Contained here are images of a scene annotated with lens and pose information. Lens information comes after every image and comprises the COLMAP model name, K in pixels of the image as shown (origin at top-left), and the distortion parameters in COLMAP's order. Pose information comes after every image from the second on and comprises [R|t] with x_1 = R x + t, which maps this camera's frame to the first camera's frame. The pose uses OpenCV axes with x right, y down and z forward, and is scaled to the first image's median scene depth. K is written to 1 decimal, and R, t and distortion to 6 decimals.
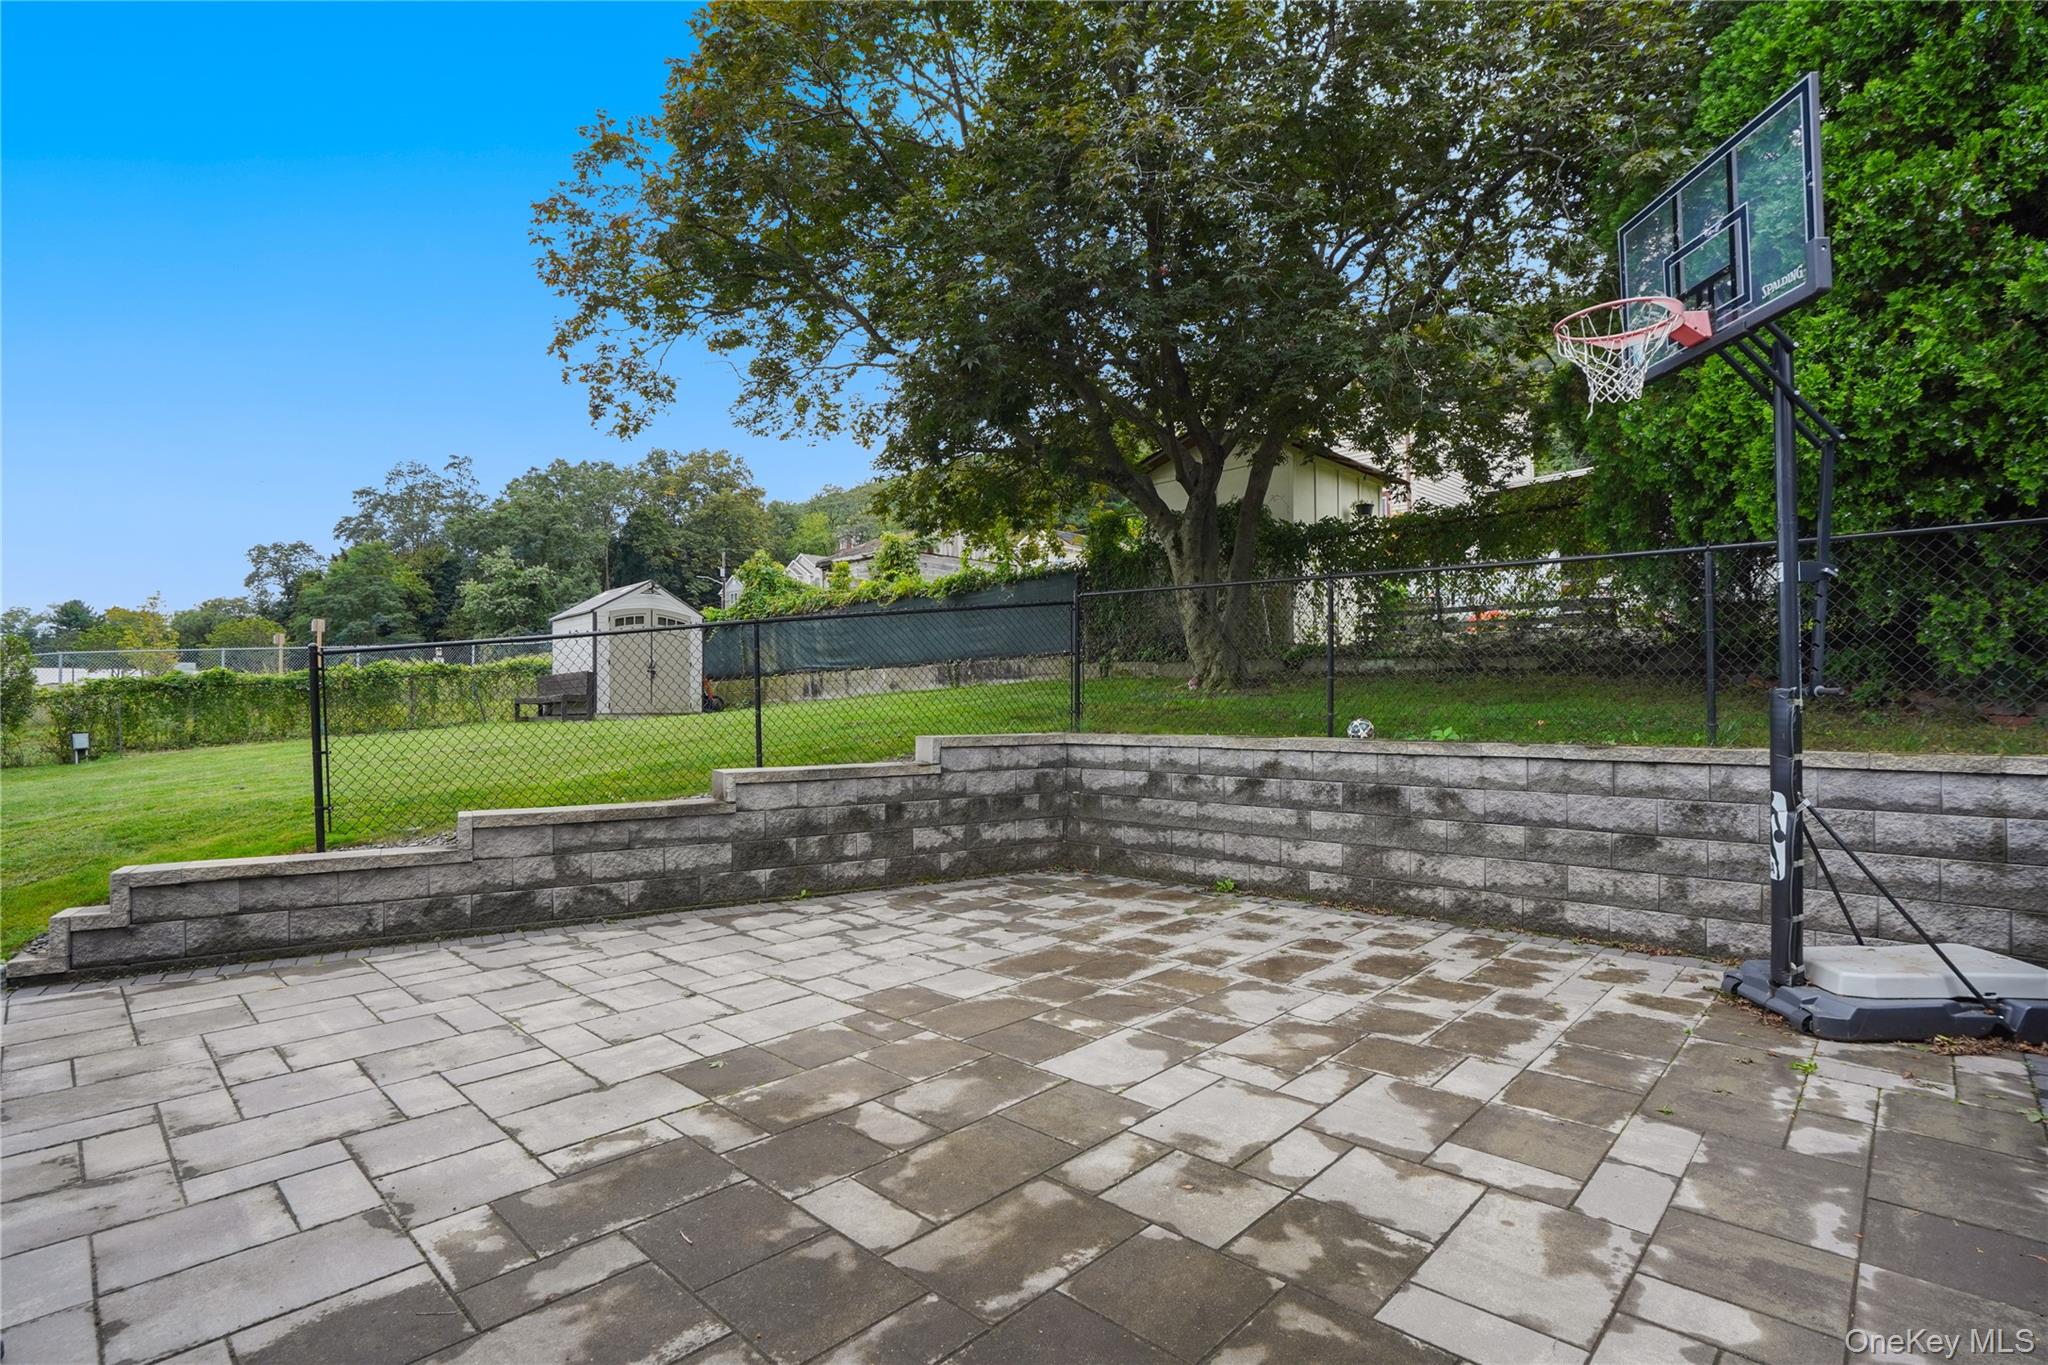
lens RADIAL K [[974.0, 0, 995.9], [0, 974.0, 682.9], [0, 0, 1]] dist [-0.064953, 0.028775]
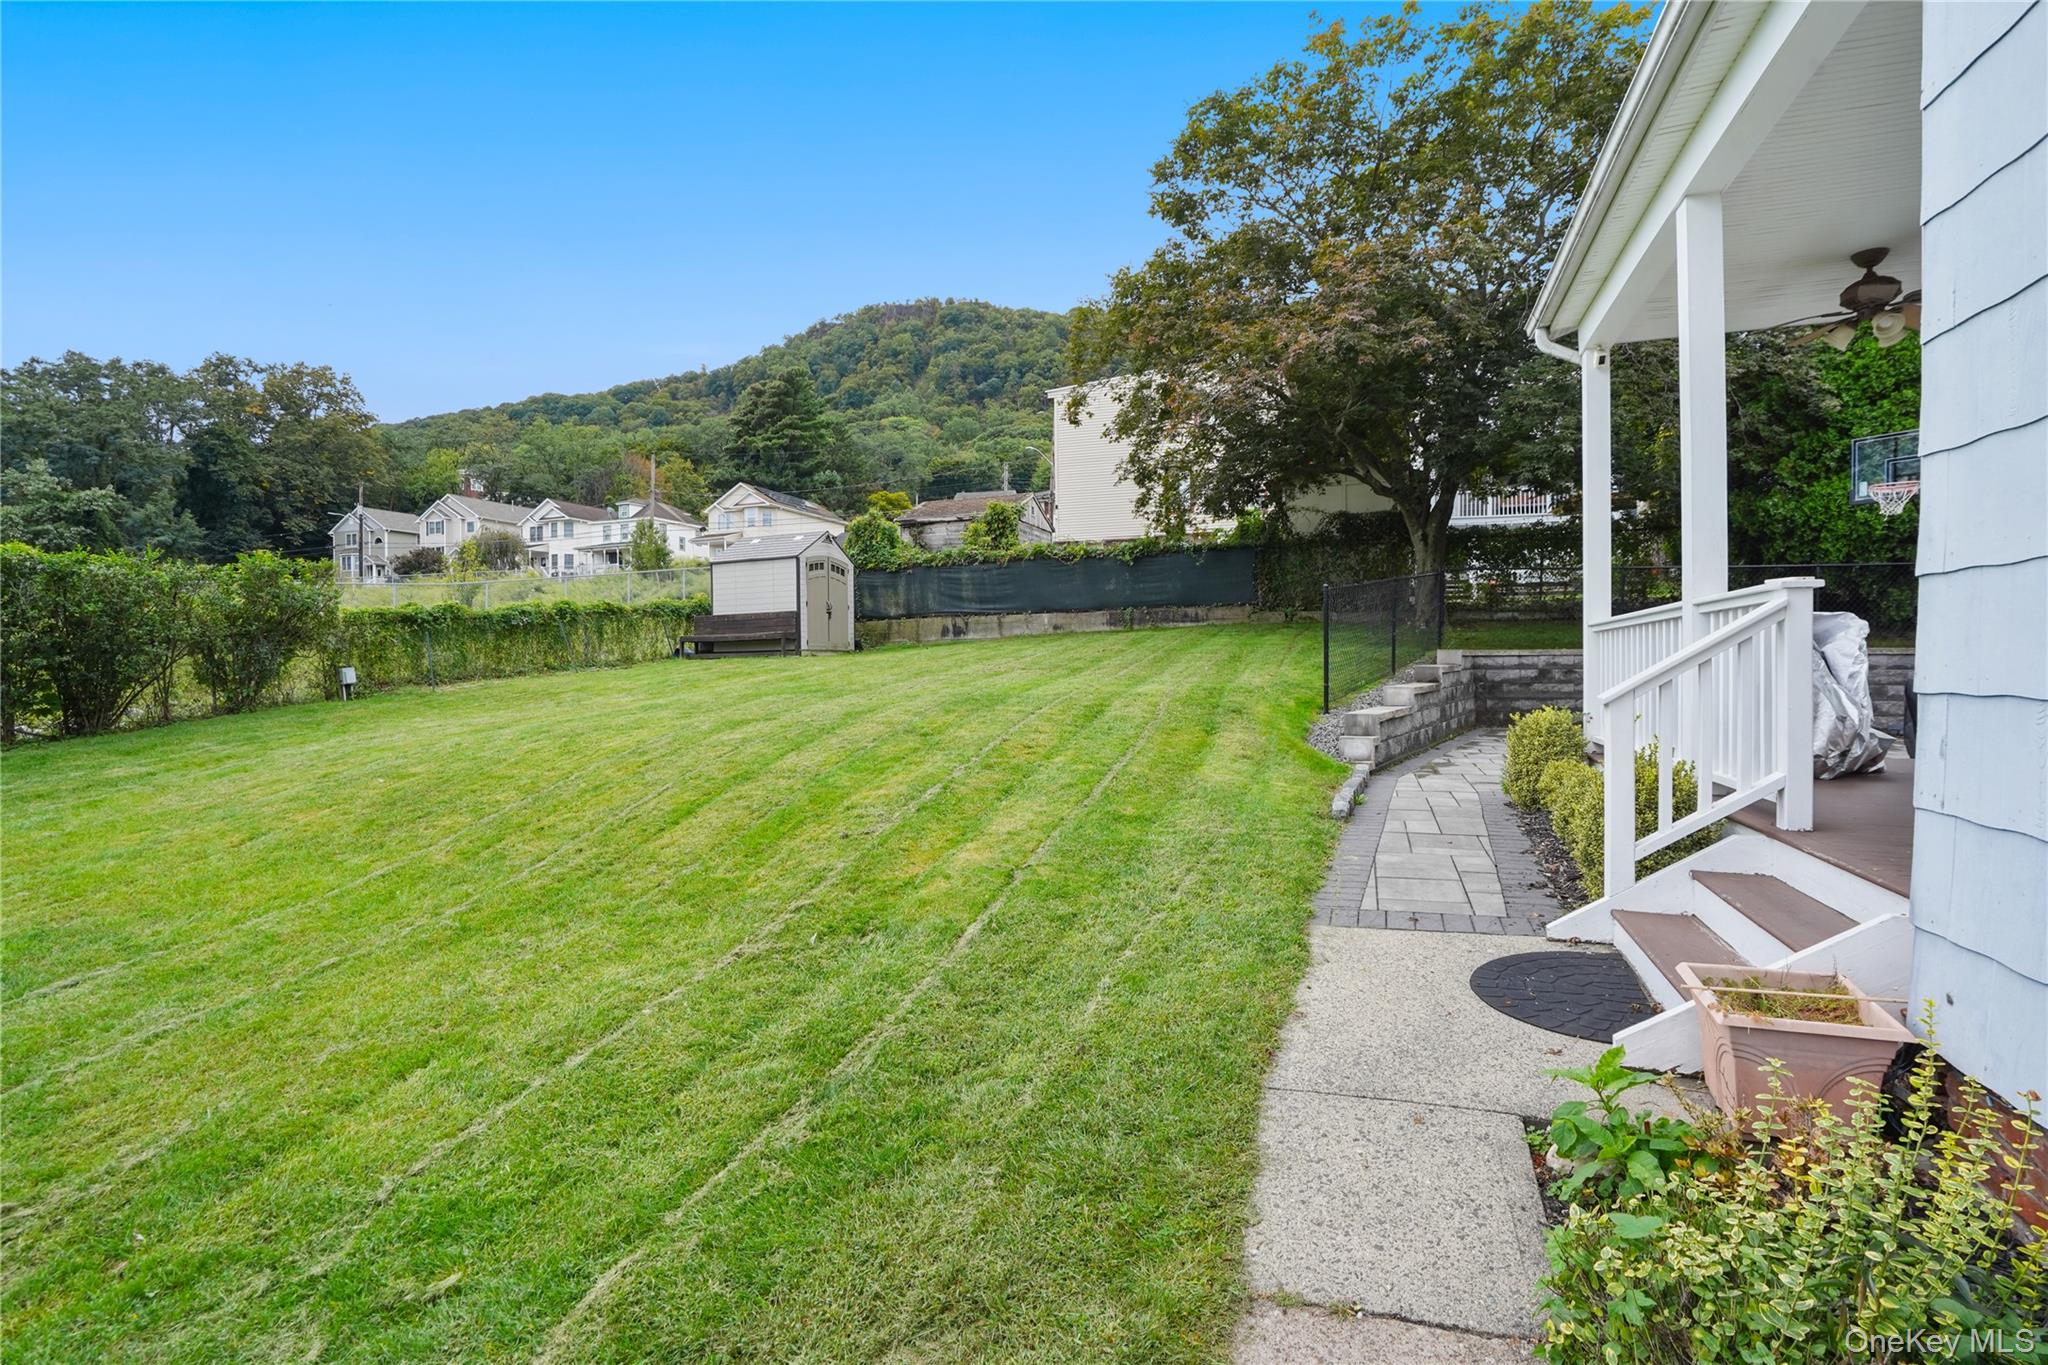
lens RADIAL K [[940.4, 0, 1008.4], [0, 940.4, 671.3], [0, 0, 1]] dist [-0.062615, 0.023211]
pose [[0.918879, -0.006496, 0.394485, -1.919807], [-0.007211, 0.999421, 0.033254, 0.058396], [-0.394473, -0.033401, 0.918300, -0.277159]]
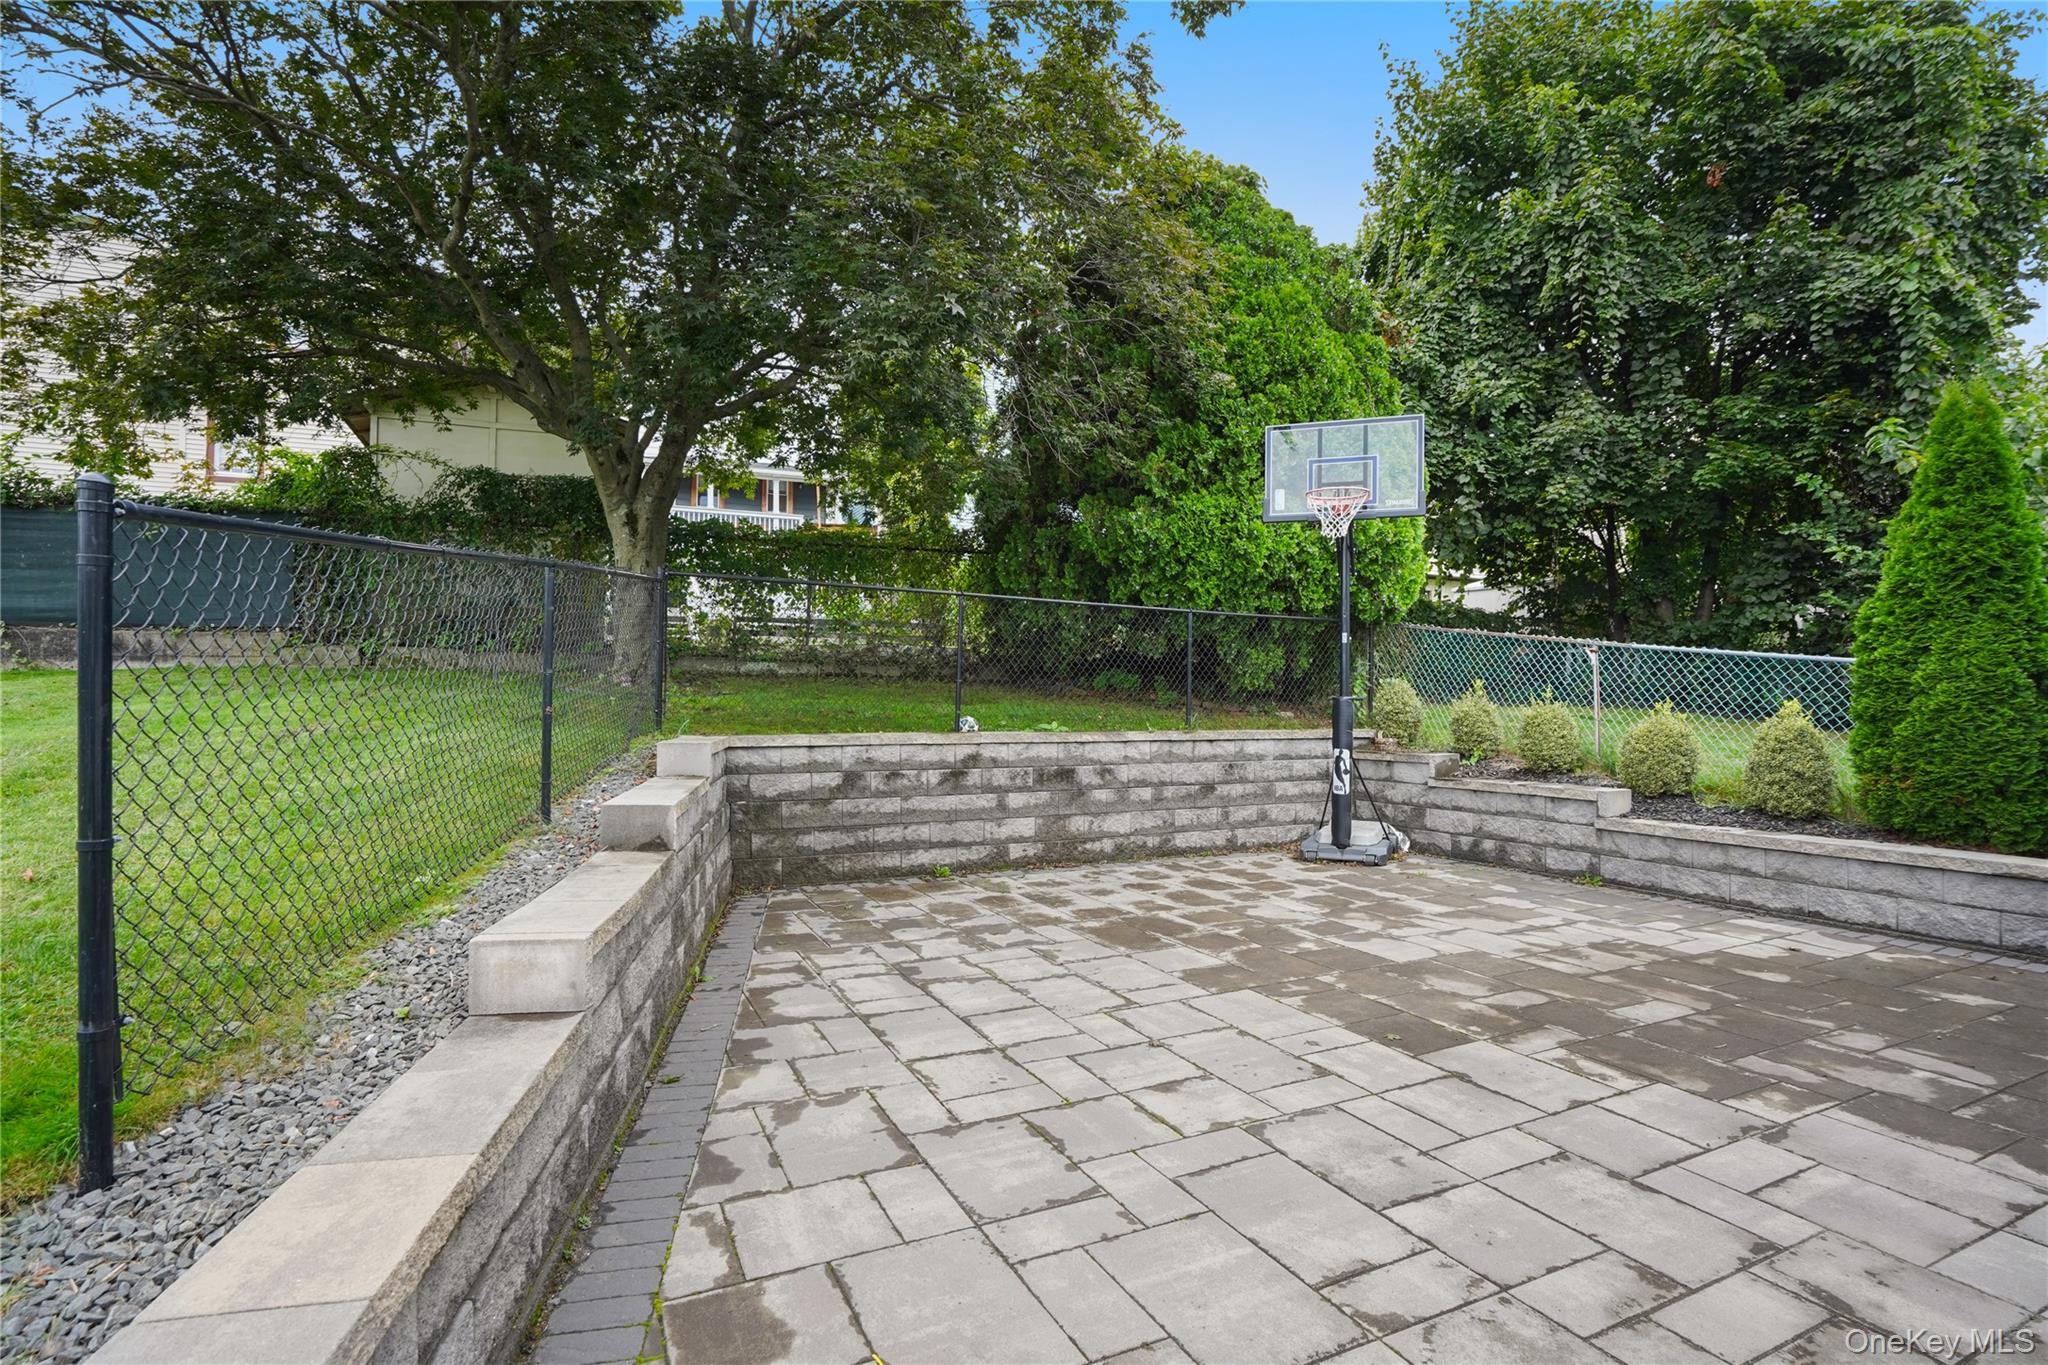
lens RADIAL K [[983.9, 0, 1024.0], [0, 983.9, 682.5], [0, 0, 1]] dist [-0.068939, 0.028935]
pose [[0.350577, 0.026237, 0.936166, -0.920211], [-0.023239, 0.999543, -0.019311, 0.022347], [-0.936246, -0.014986, 0.351026, 0.644988]]
